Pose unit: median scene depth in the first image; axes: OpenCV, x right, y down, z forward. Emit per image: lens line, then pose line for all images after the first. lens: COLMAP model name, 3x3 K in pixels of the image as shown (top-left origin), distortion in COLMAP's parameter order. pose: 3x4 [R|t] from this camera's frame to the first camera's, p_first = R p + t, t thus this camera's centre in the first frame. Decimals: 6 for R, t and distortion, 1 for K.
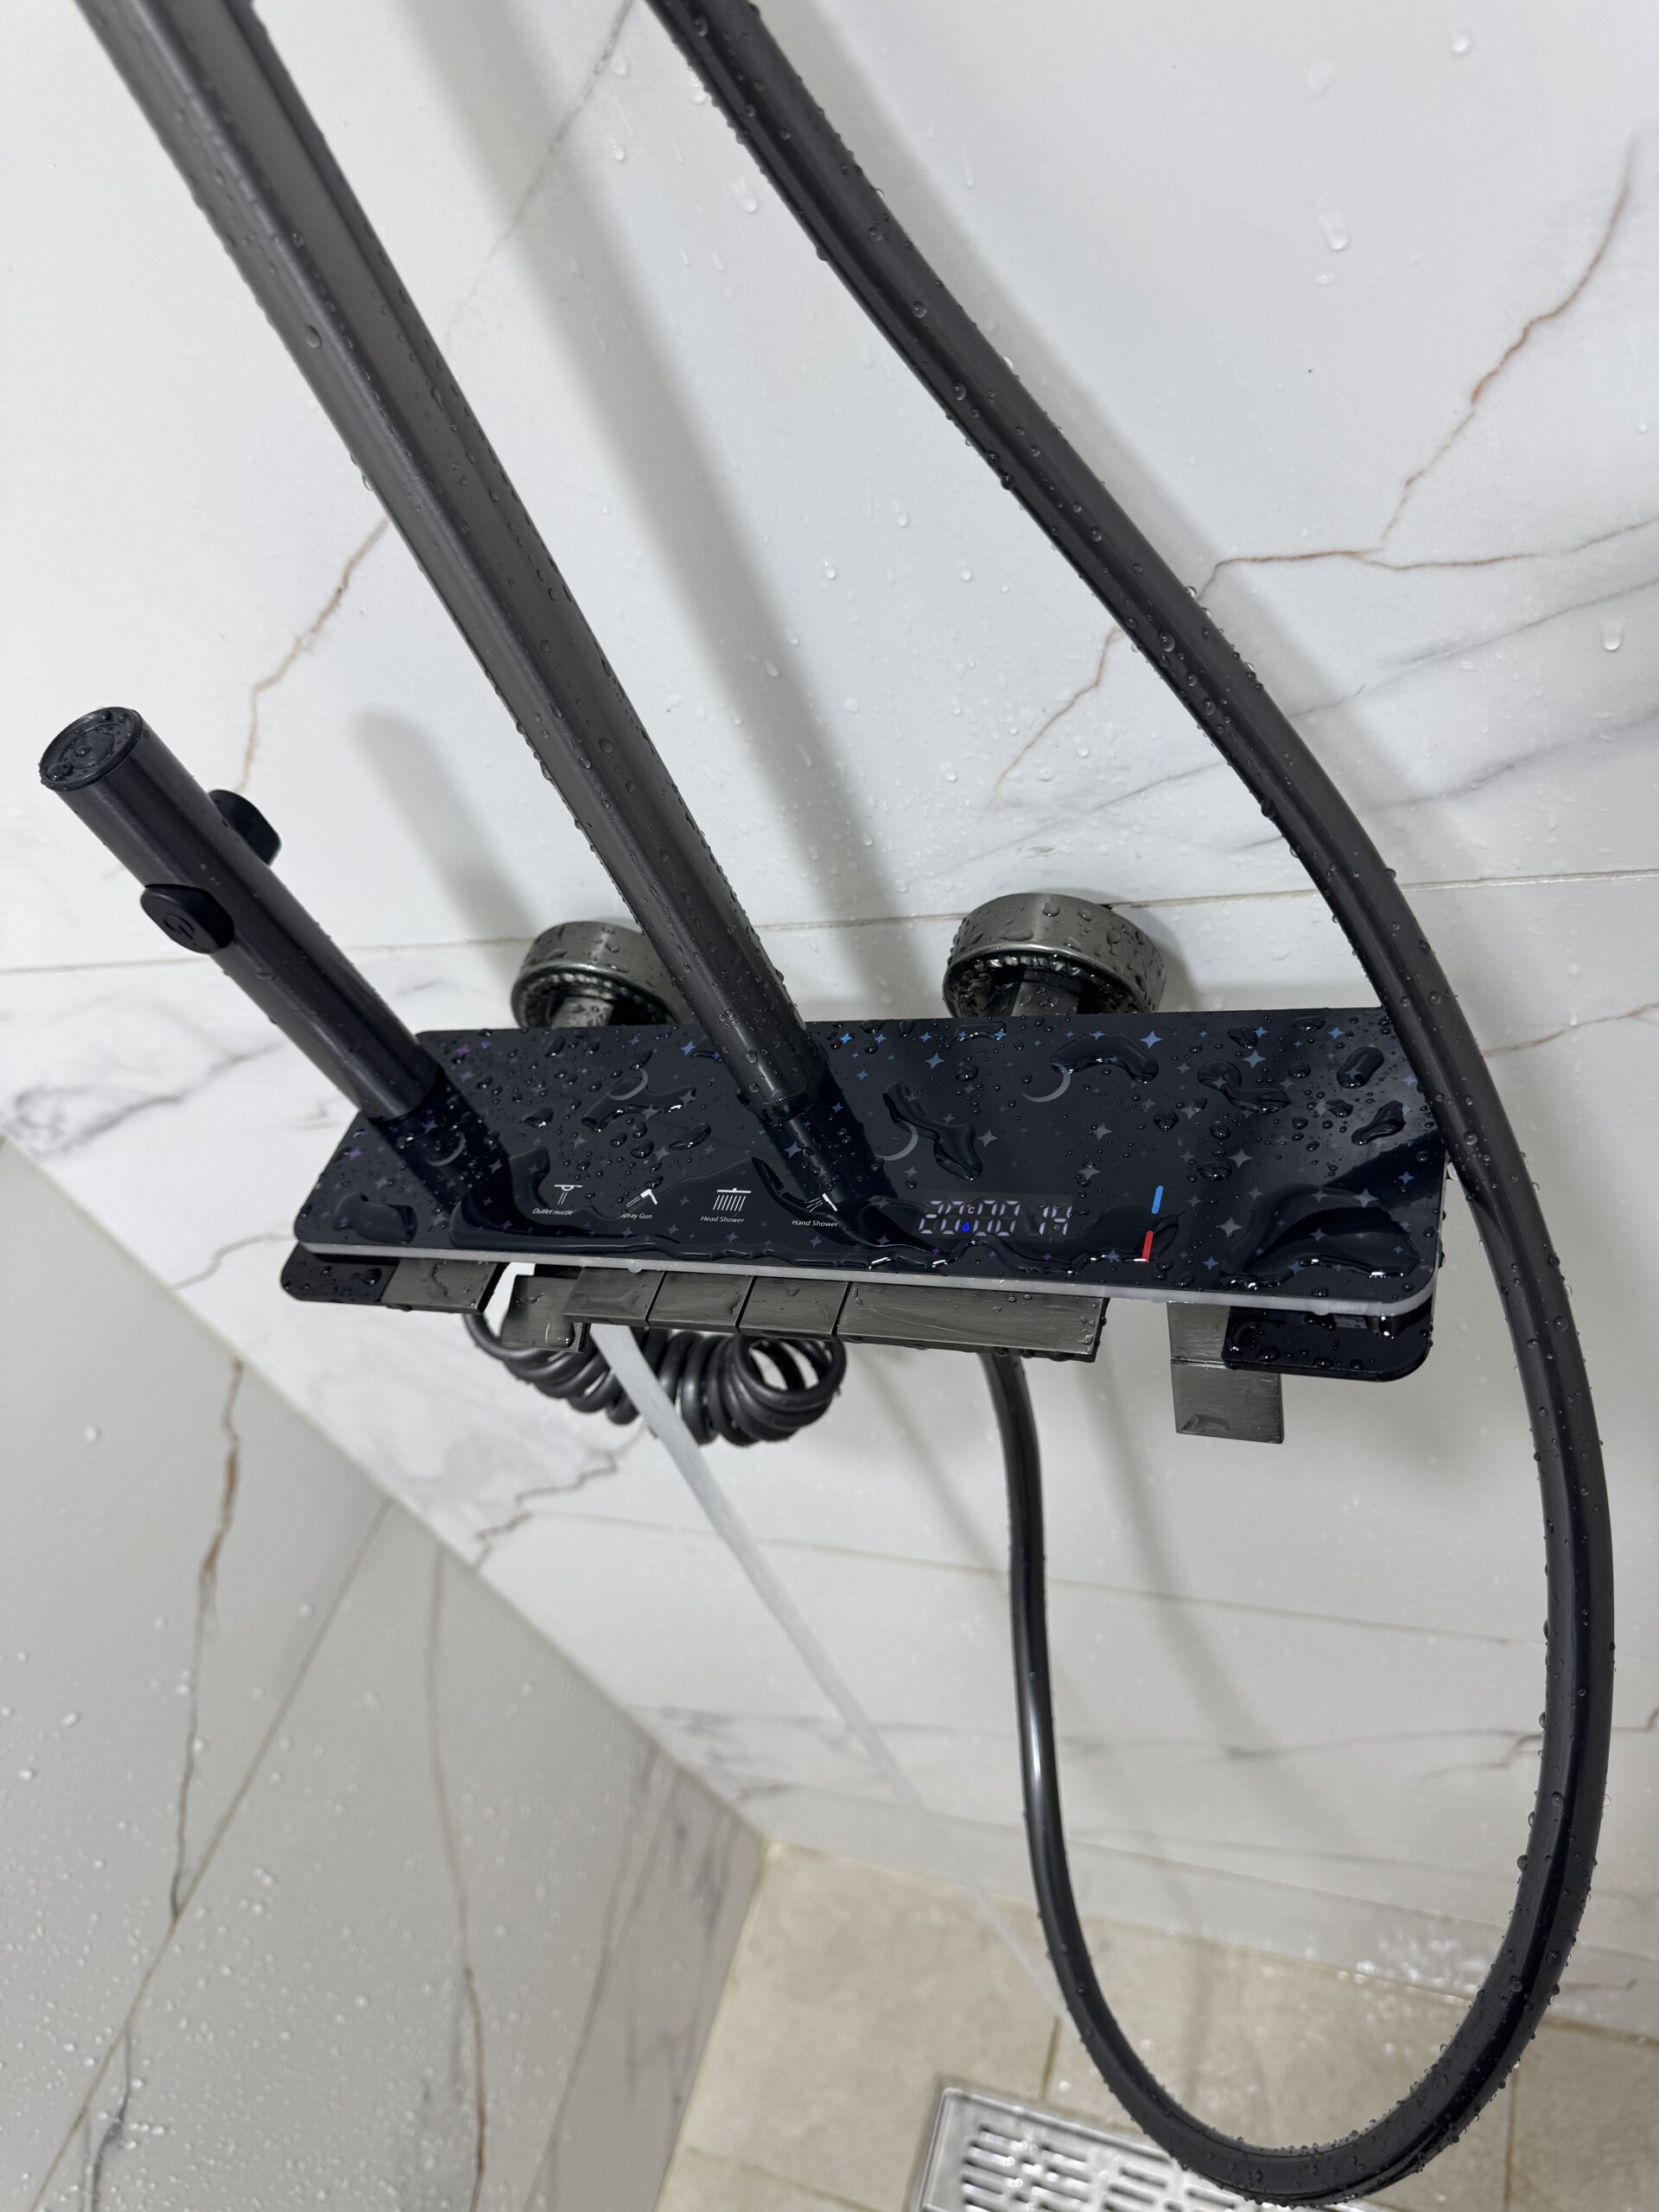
lens RADIAL K [[1595.4, 0, 826.2], [0, 1595.4, 1111.8], [0, 0, 1]] dist [0.050408, -0.095685]
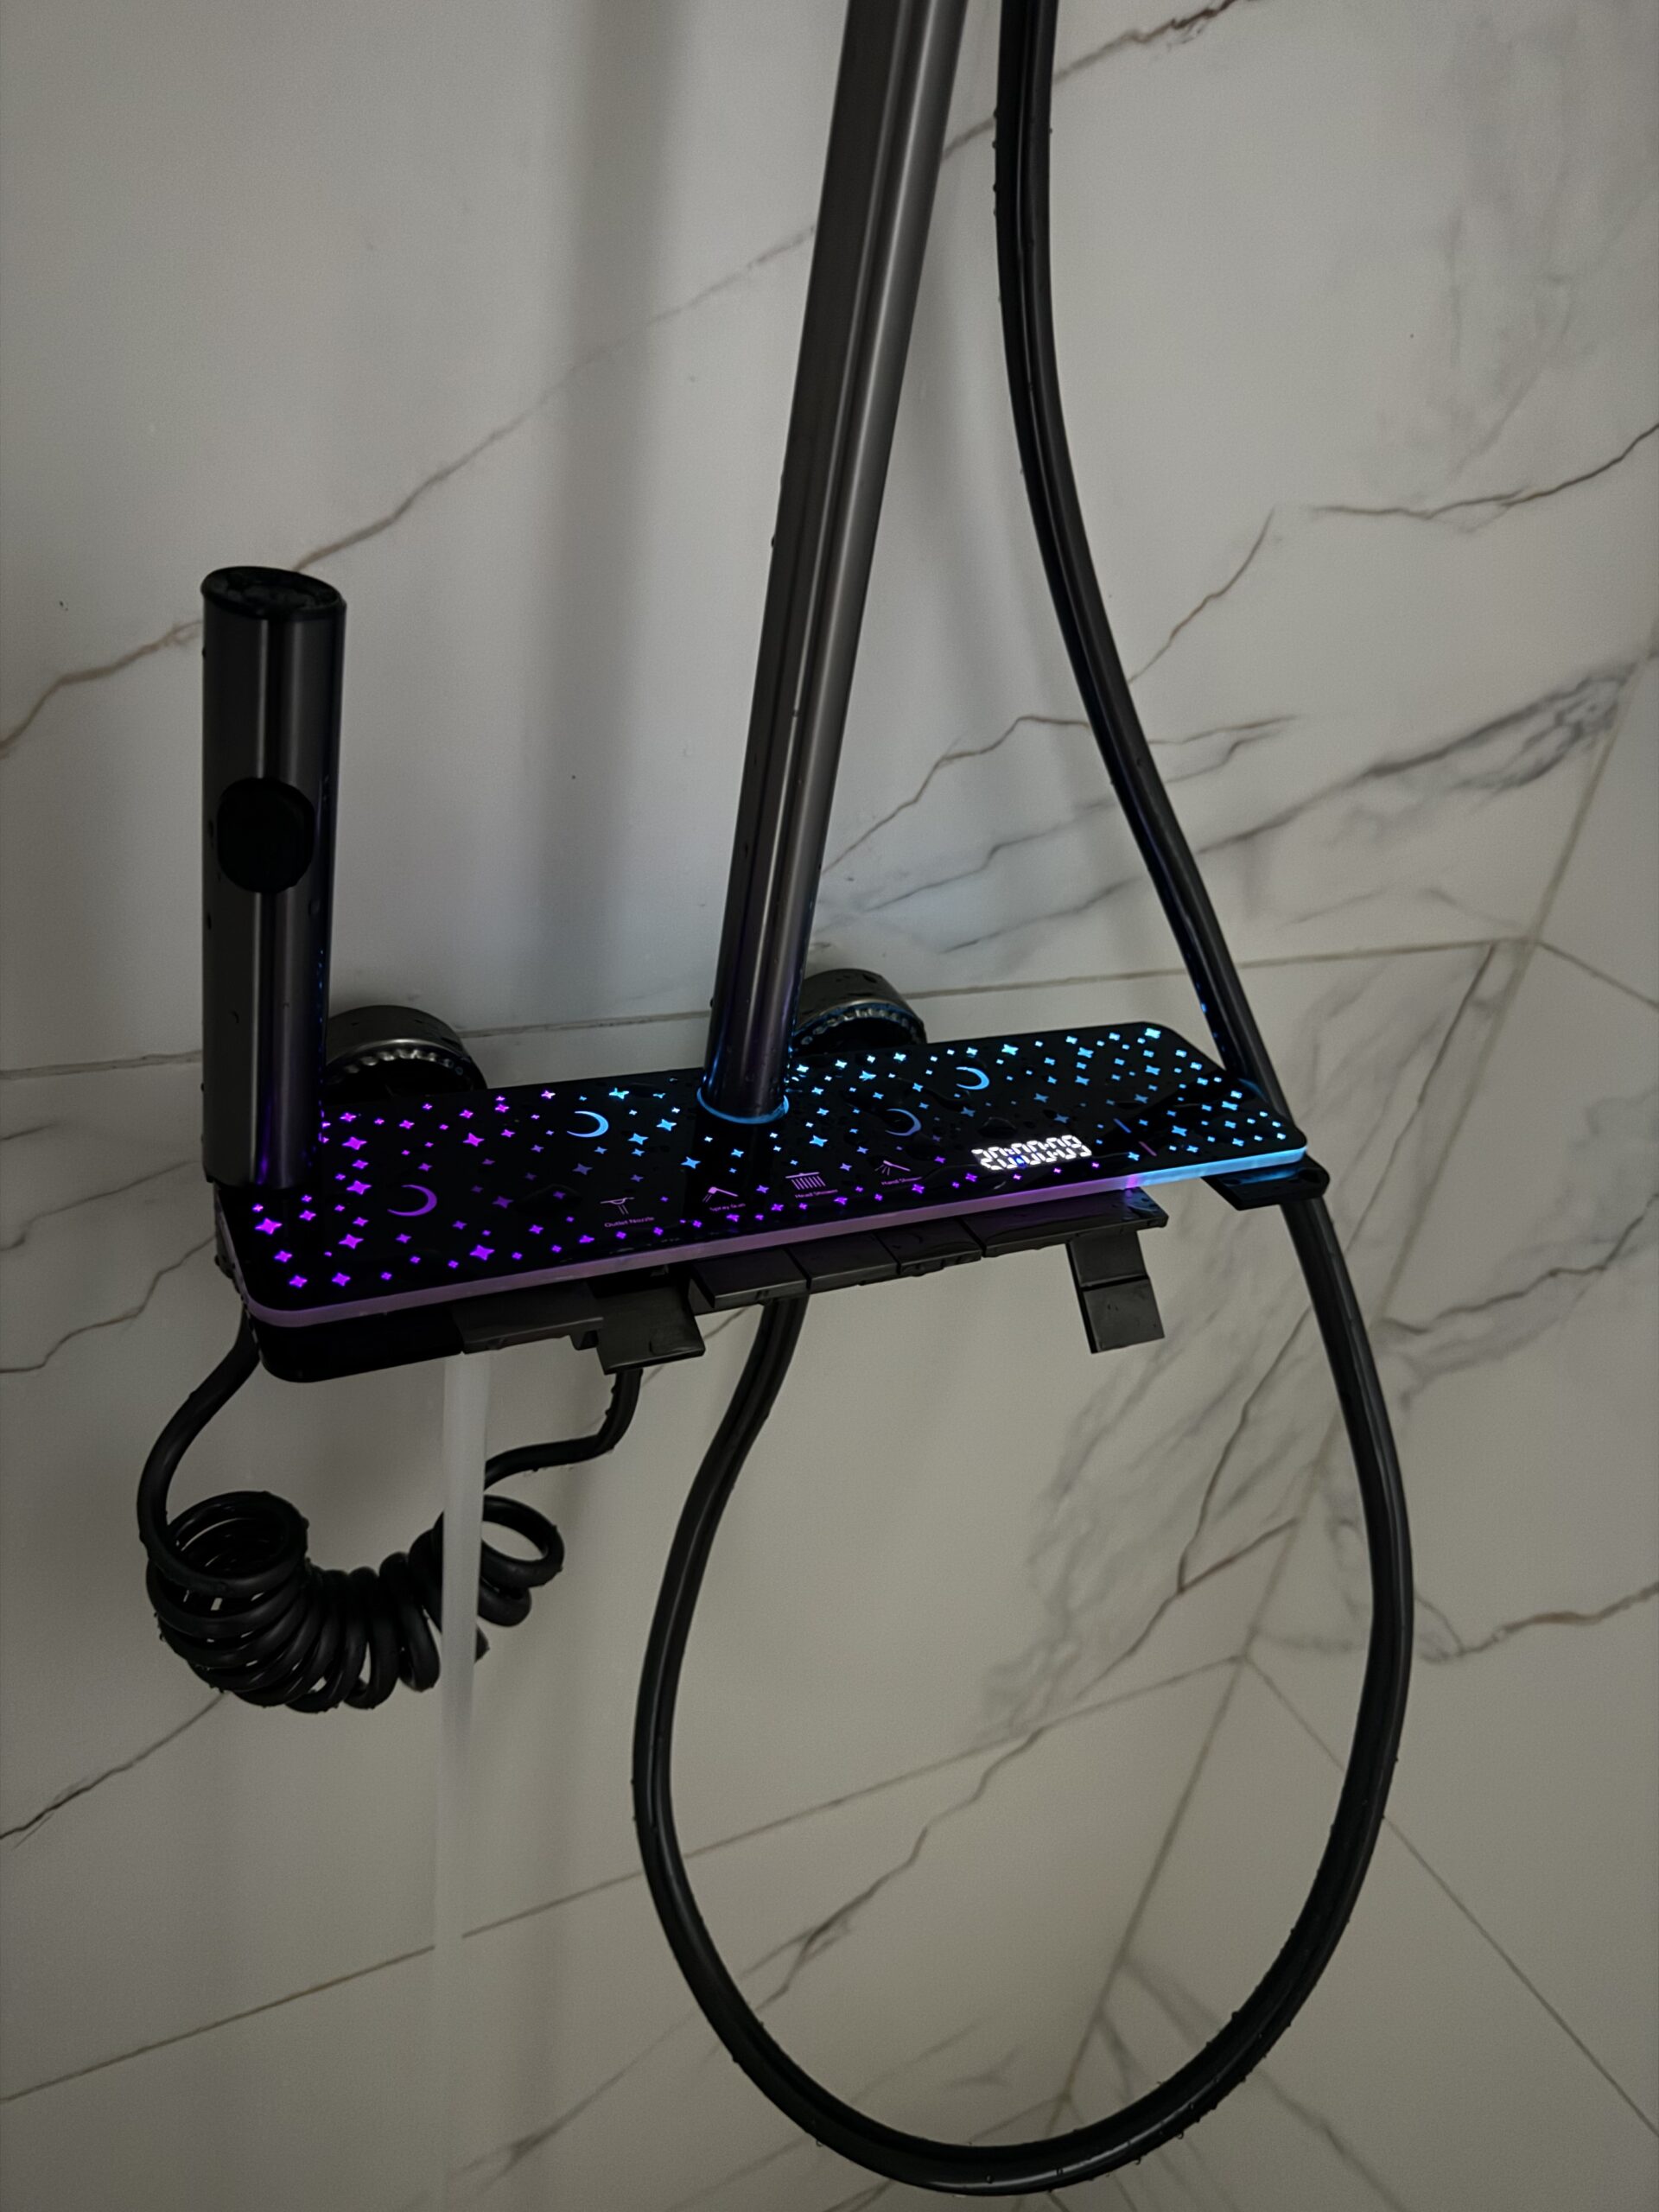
lens RADIAL K [[1599.0, 0, 829.5], [0, 1599.0, 1106.0], [0, 0, 1]] dist [0.055001, -0.130812]
pose [[0.595533, 0.047292, 0.801937, -0.811352], [0.251080, 0.937297, -0.241731, 0.240259], [-0.763085, 0.345309, 0.546317, 0.367562]]
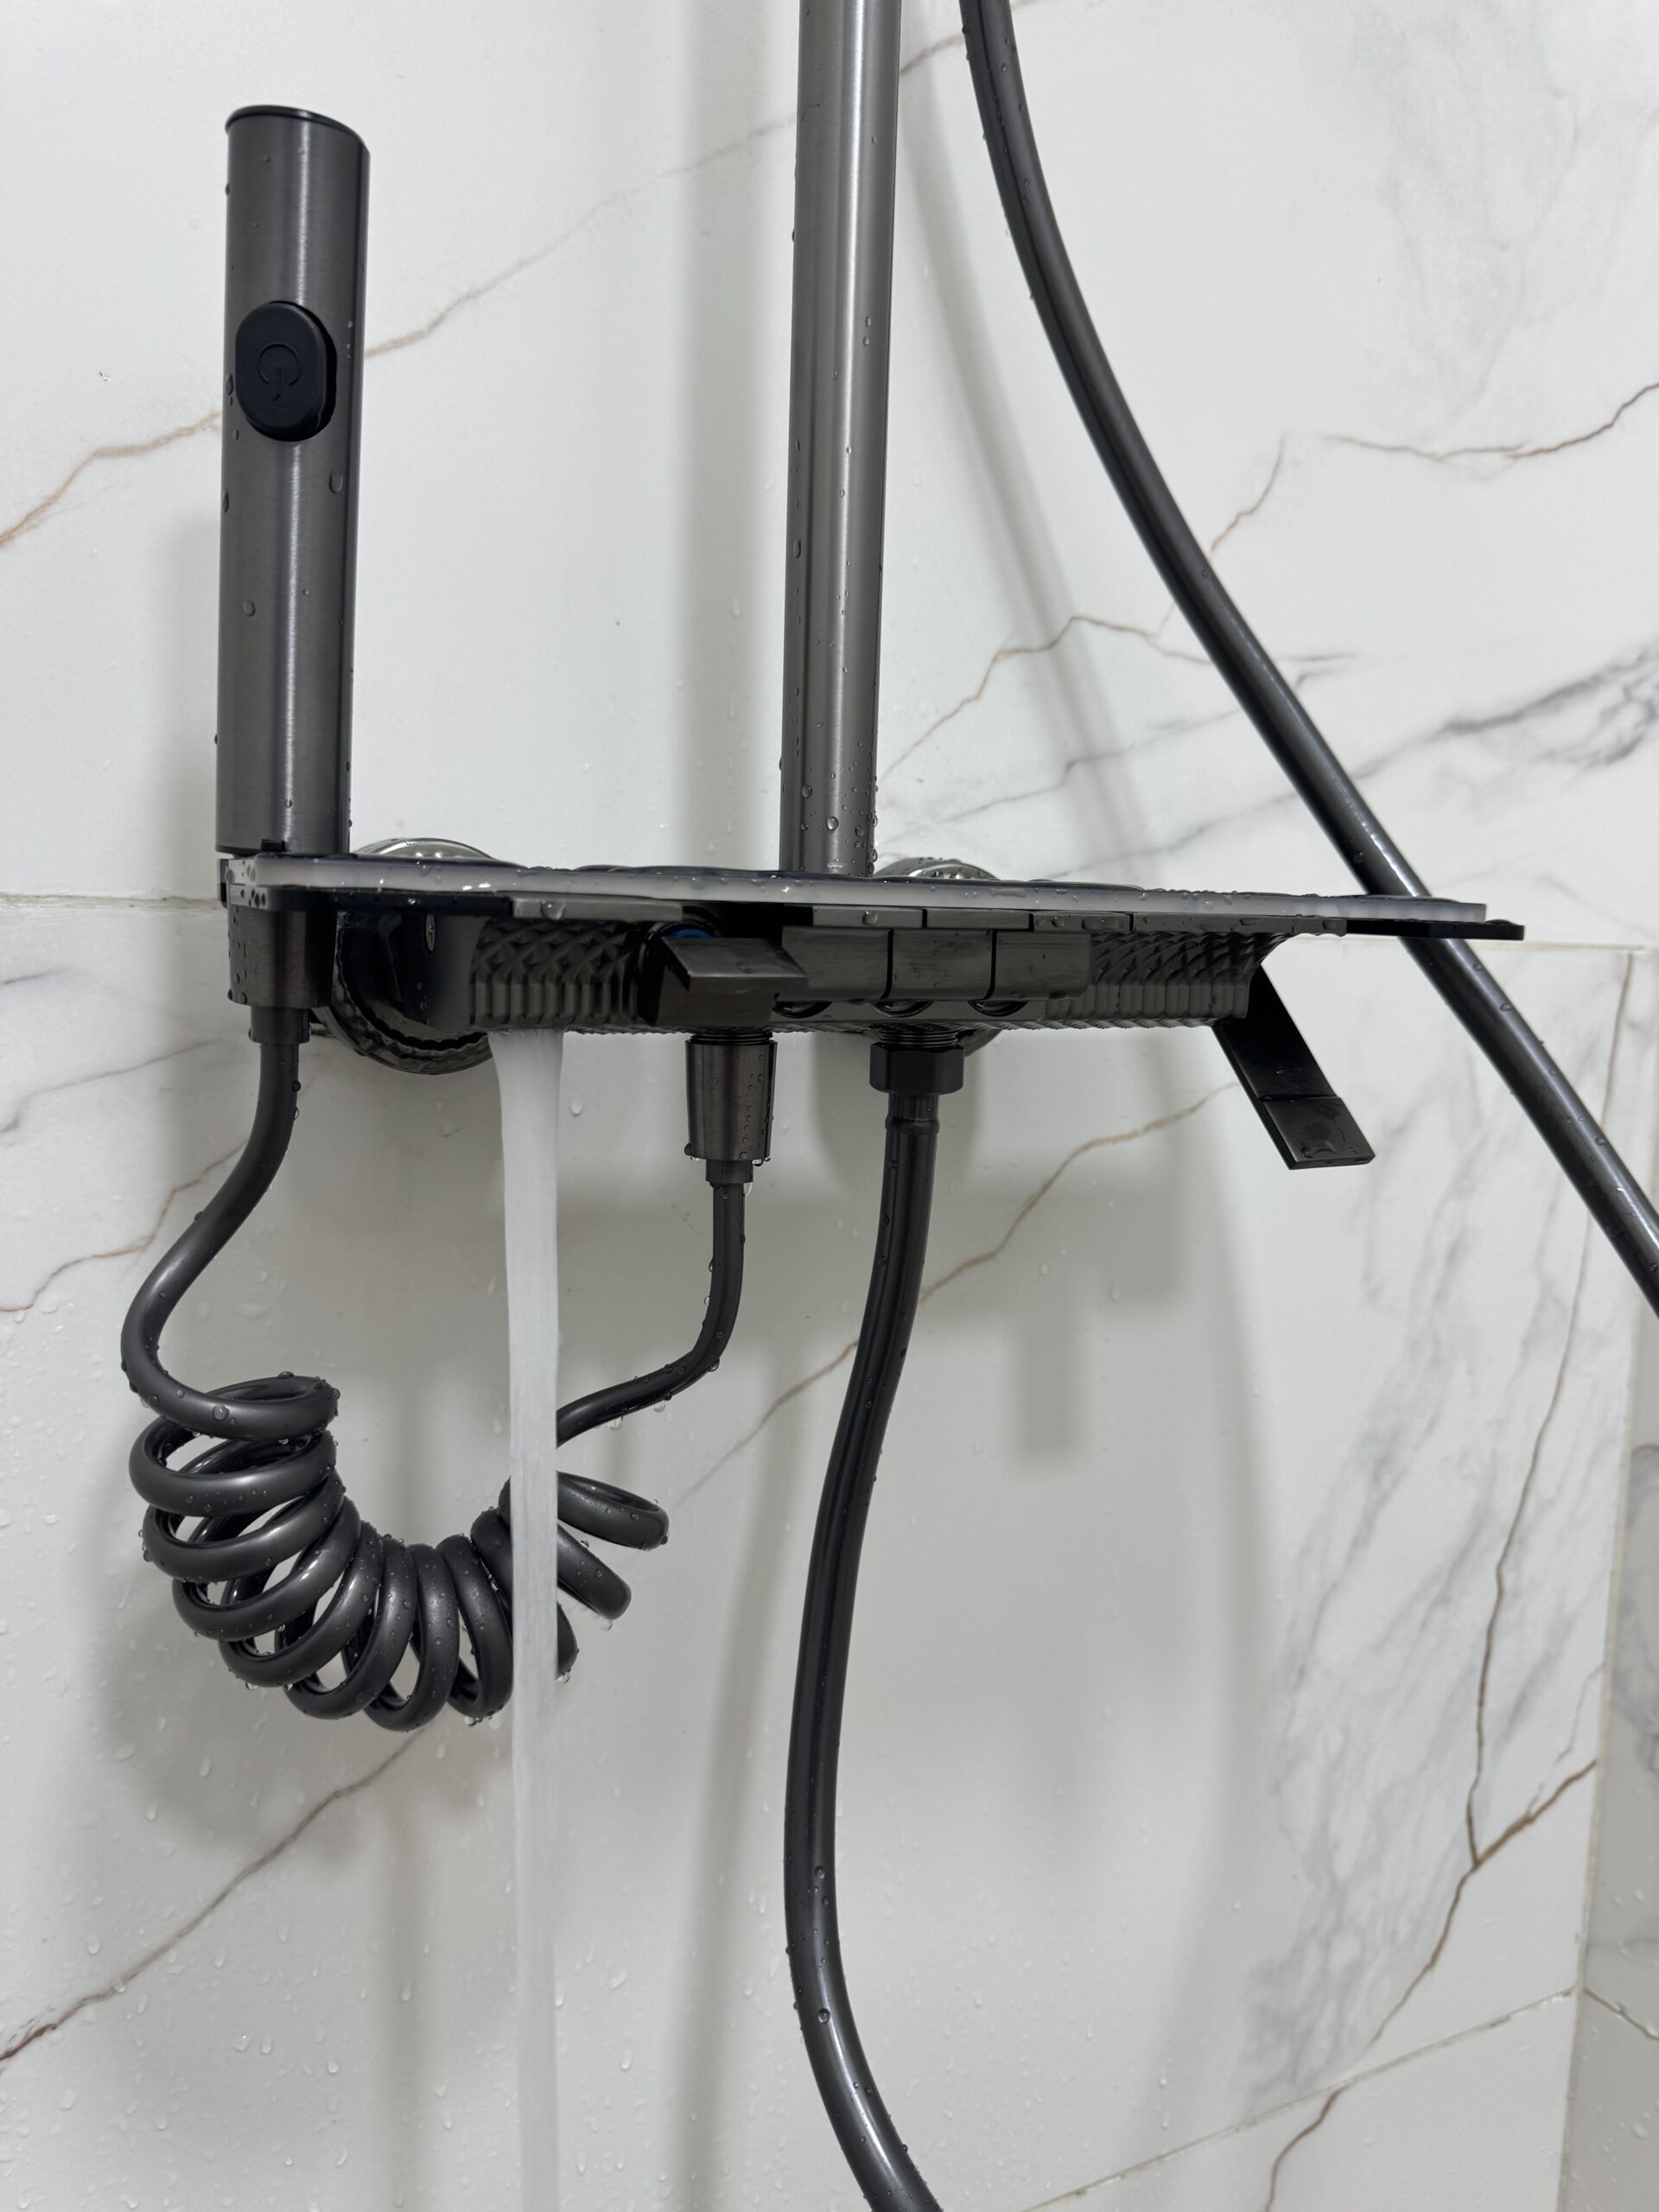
lens RADIAL K [[1619.6, 0, 818.1], [0, 1619.6, 1095.6], [0, 0, 1]] dist [0.009193, -0.054741]
pose [[0.656621, 0.279457, 0.700538, -0.632130], [0.328992, 0.729676, -0.599448, 0.602220], [-0.678685, 0.624081, 0.387181, 0.691781]]
